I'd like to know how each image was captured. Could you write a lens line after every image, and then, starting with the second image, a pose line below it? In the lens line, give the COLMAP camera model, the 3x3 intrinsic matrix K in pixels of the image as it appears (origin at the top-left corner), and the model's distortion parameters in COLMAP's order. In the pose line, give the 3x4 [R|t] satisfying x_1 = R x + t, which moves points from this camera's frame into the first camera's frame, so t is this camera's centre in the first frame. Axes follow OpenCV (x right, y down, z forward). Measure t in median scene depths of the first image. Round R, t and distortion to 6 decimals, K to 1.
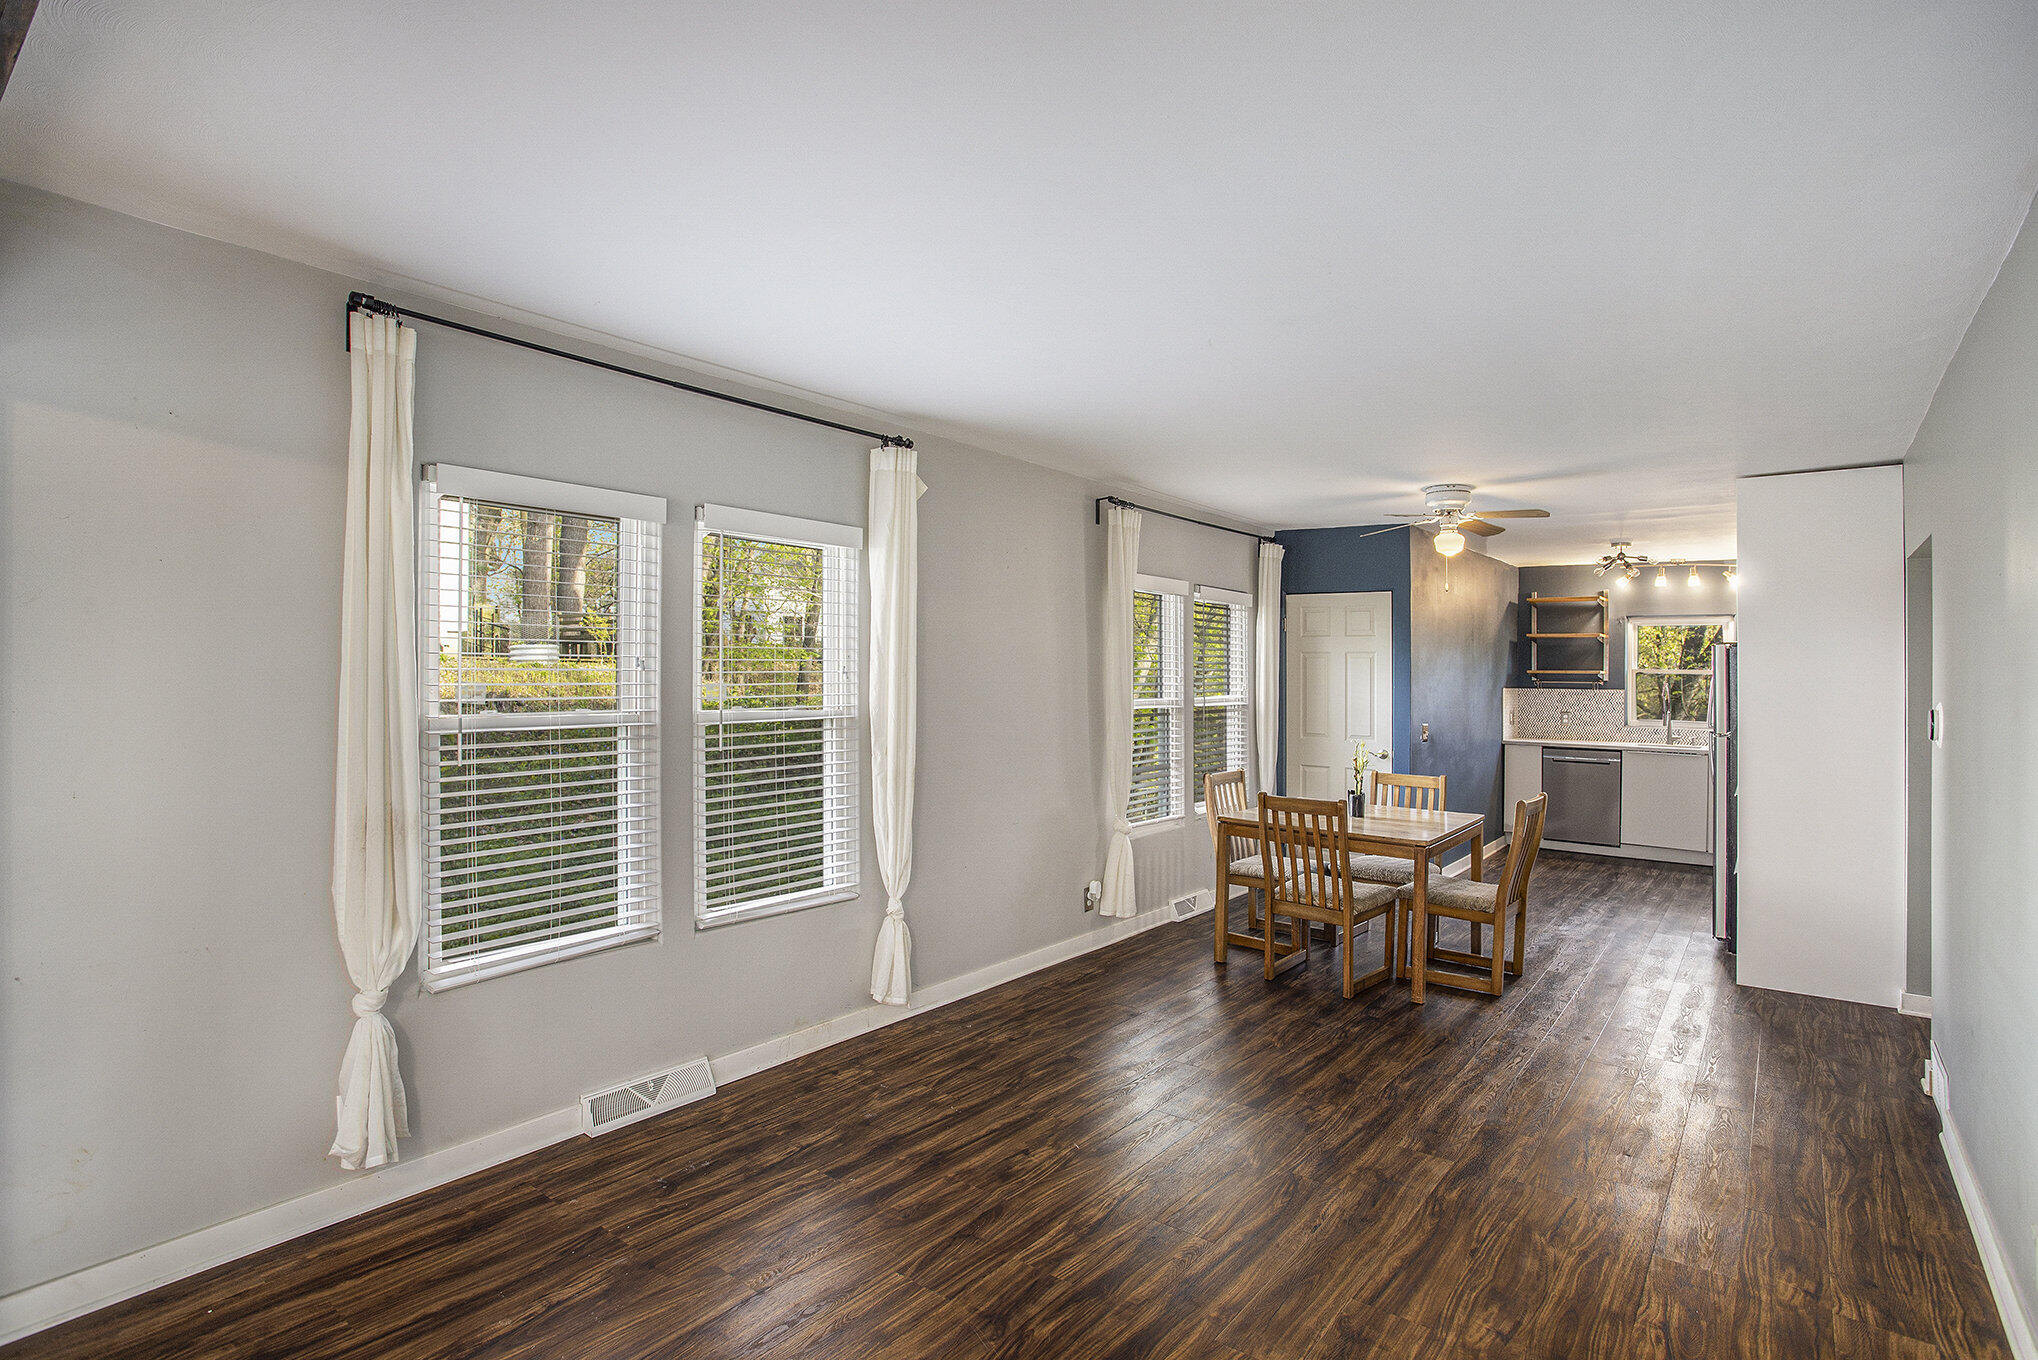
lens RADIAL K [[1011.0, 0, 1016.5], [0, 1011.0, 628.5], [0, 0, 1]] dist [-0.031302, 0.001363]
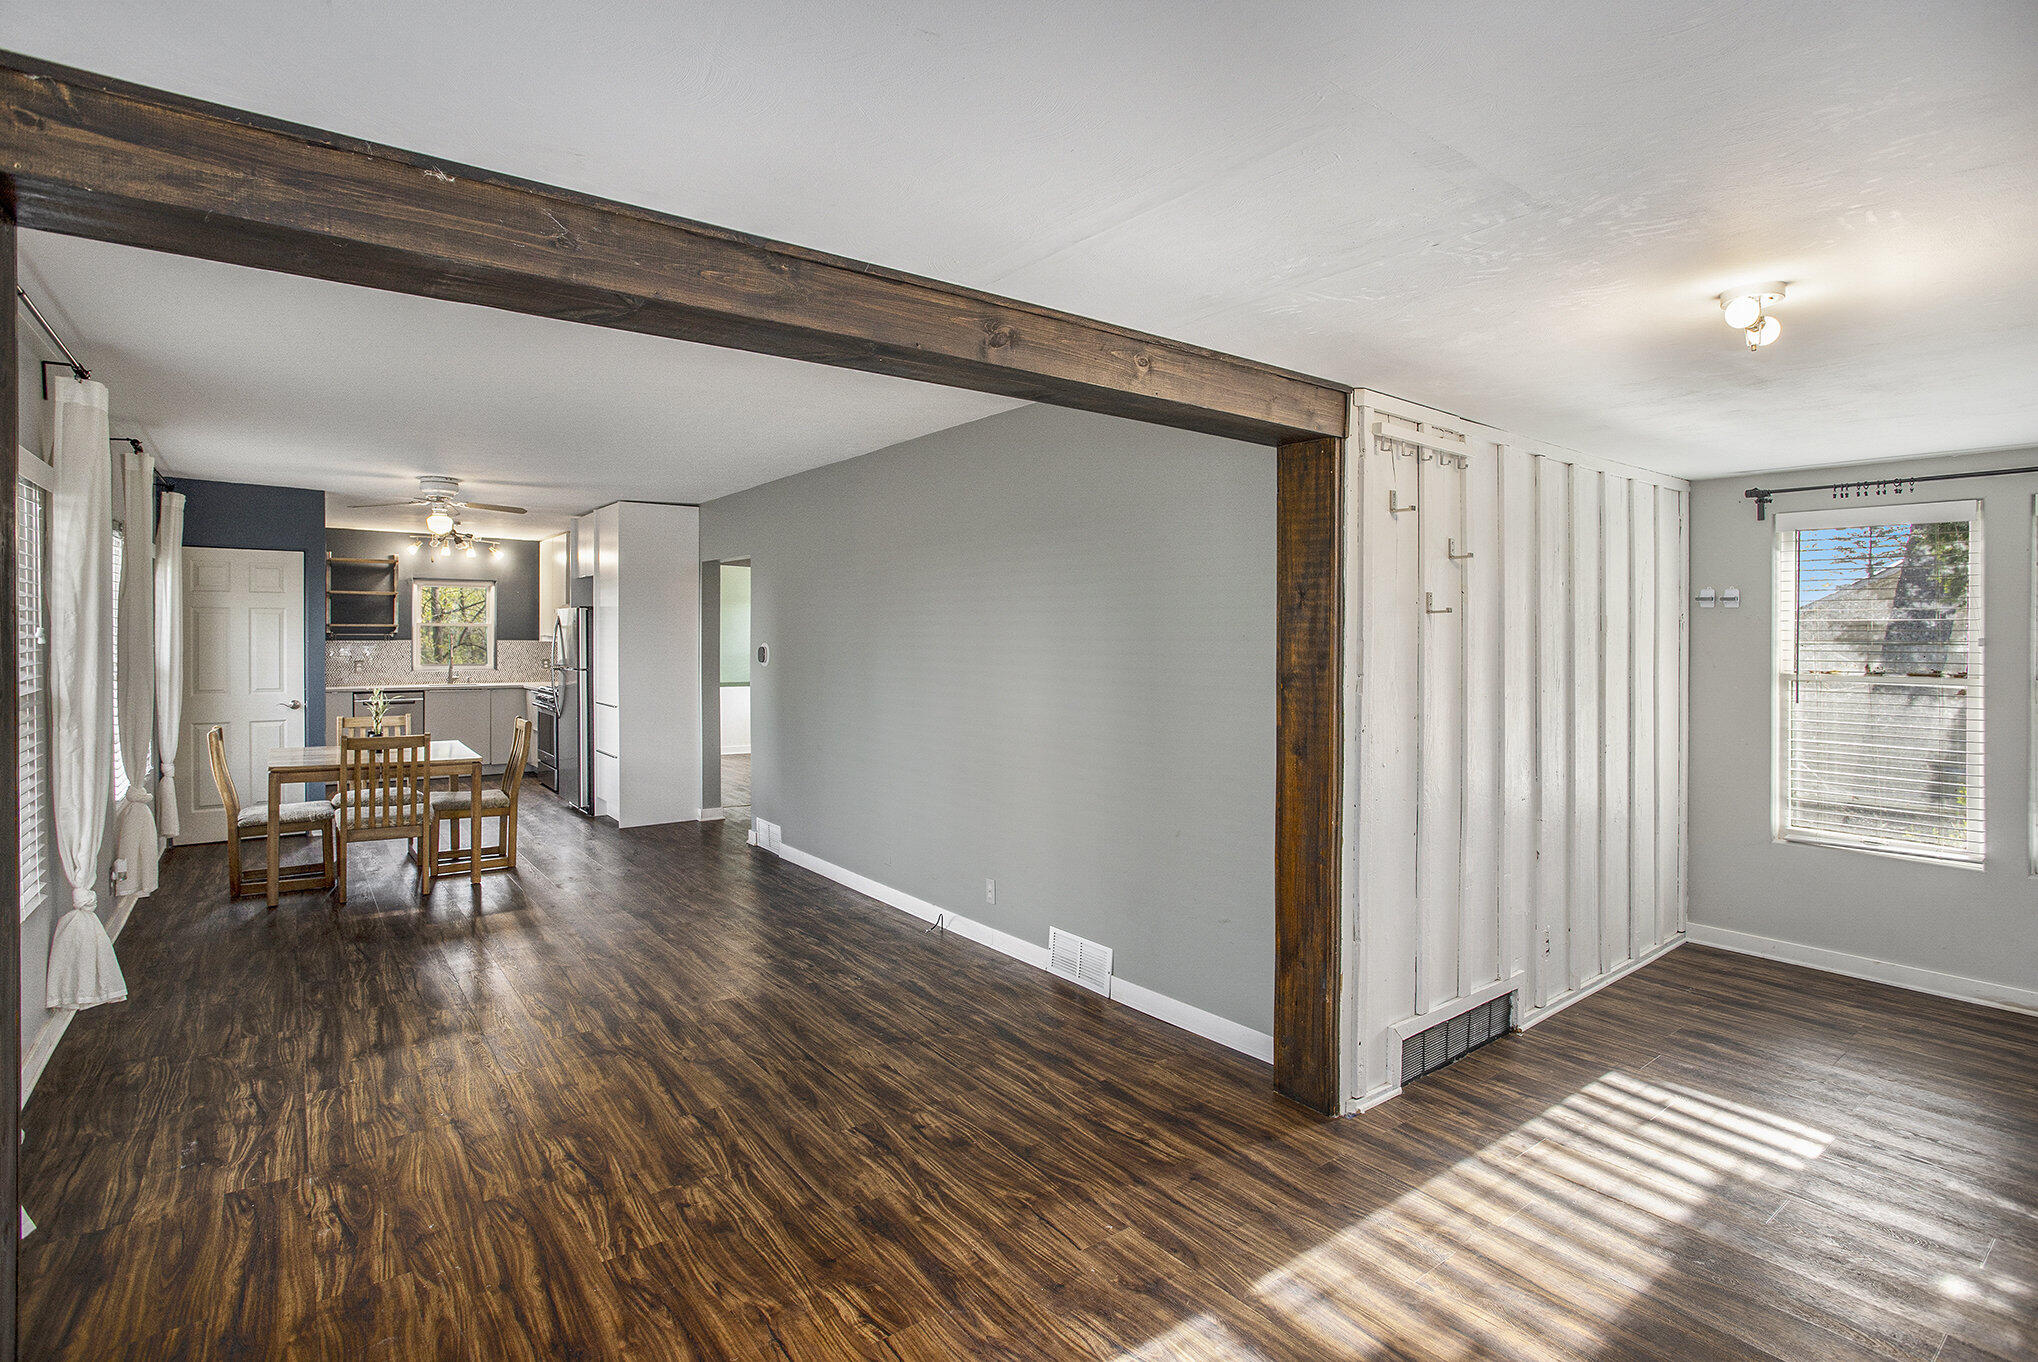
lens RADIAL K [[1011.0, 0, 1016.5], [0, 1011.0, 629.5], [0, 0, 1]] dist [-0.031302, 0.001363]
pose [[0.251387, -0.005205, 0.967873, -0.684649], [-0.047095, 0.998735, 0.017602, -0.012429], [-0.966740, -0.050007, 0.250824, 0.005443]]
